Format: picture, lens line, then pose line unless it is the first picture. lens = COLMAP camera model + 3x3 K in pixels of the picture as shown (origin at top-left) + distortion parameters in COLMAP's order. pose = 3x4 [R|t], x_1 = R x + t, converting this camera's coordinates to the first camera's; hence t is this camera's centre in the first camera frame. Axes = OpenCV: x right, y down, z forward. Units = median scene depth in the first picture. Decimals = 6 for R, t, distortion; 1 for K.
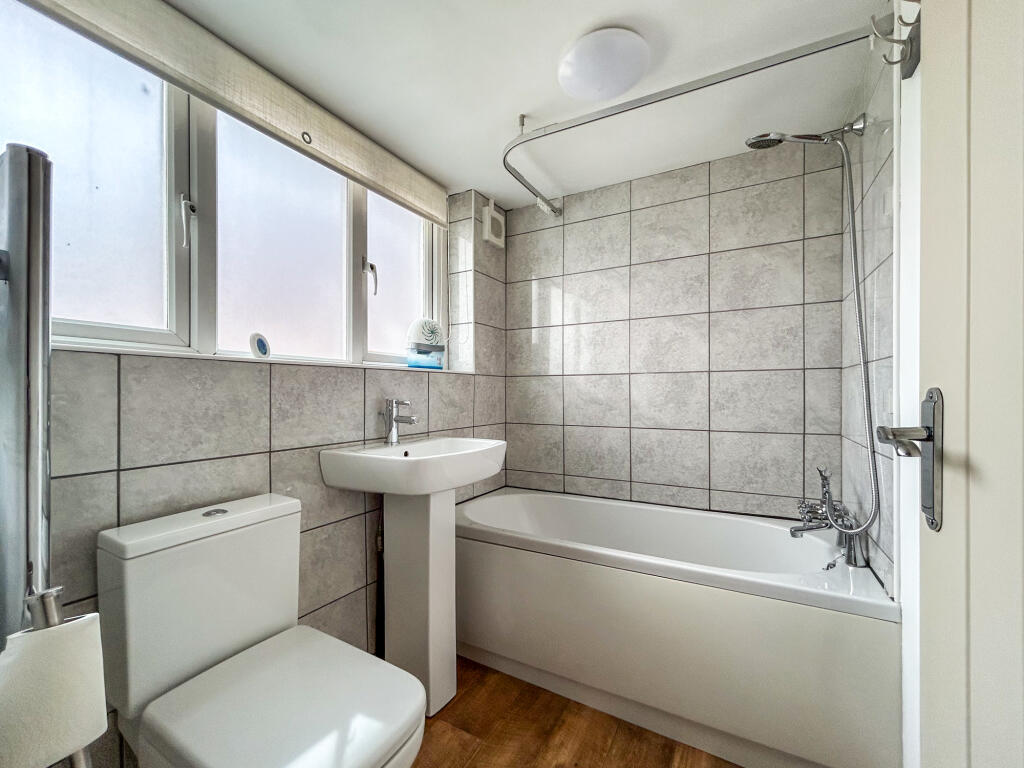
lens RADIAL K [[442.8, 0, 514.6], [0, 442.8, 390.0], [0, 0, 1]] dist [-0.001445, 0.000340]
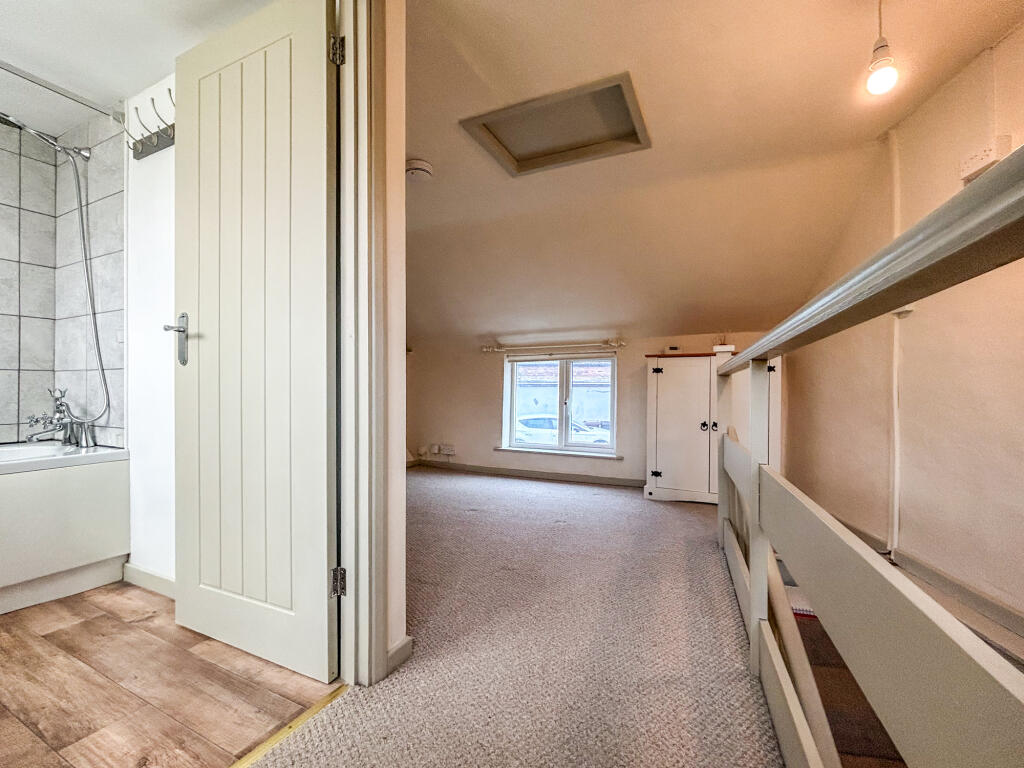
lens RADIAL K [[442.8, 0, 514.6], [0, 442.8, 390.0], [0, 0, 1]] dist [-0.001445, 0.000340]
pose [[-0.033904, -0.000240, 0.999425, -0.614024], [-0.002874, 0.999996, 0.000142, 0.154598], [-0.999421, -0.002867, -0.033905, -0.317247]]
